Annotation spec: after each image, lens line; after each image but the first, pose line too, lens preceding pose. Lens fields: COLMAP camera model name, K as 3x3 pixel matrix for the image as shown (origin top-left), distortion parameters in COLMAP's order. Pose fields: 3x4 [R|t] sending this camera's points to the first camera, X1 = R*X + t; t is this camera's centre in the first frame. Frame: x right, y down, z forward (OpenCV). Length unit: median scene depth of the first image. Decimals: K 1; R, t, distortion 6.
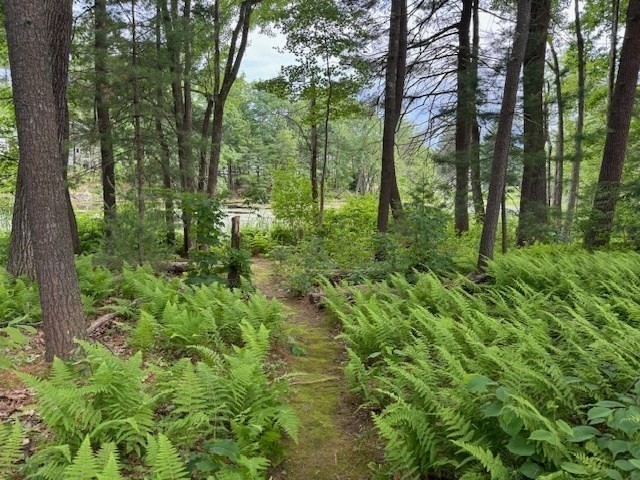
lens RADIAL K [[441.5, 0, 325.0], [0, 441.5, 242.9], [0, 0, 1]] dist [-0.046464, -0.003360]
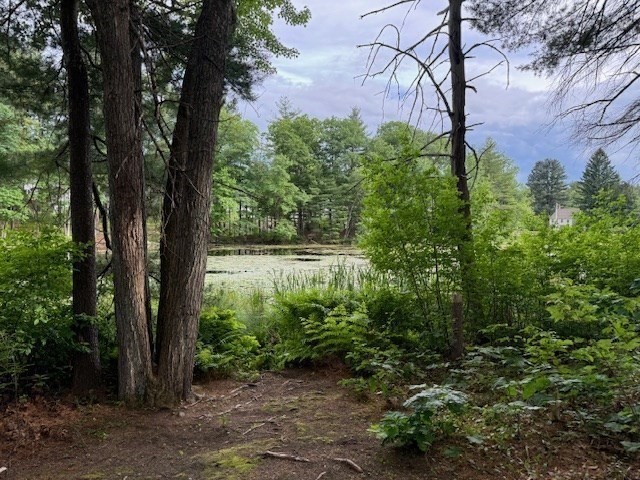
lens RADIAL K [[441.5, 0, 325.0], [0, 441.5, 242.9], [0, 0, 1]] dist [-0.046464, -0.003360]
pose [[0.987108, -0.009030, -0.159800, -0.018605], [-0.008210, 0.994236, -0.106897, -0.007230], [0.159844, 0.106831, 0.981344, 0.116856]]
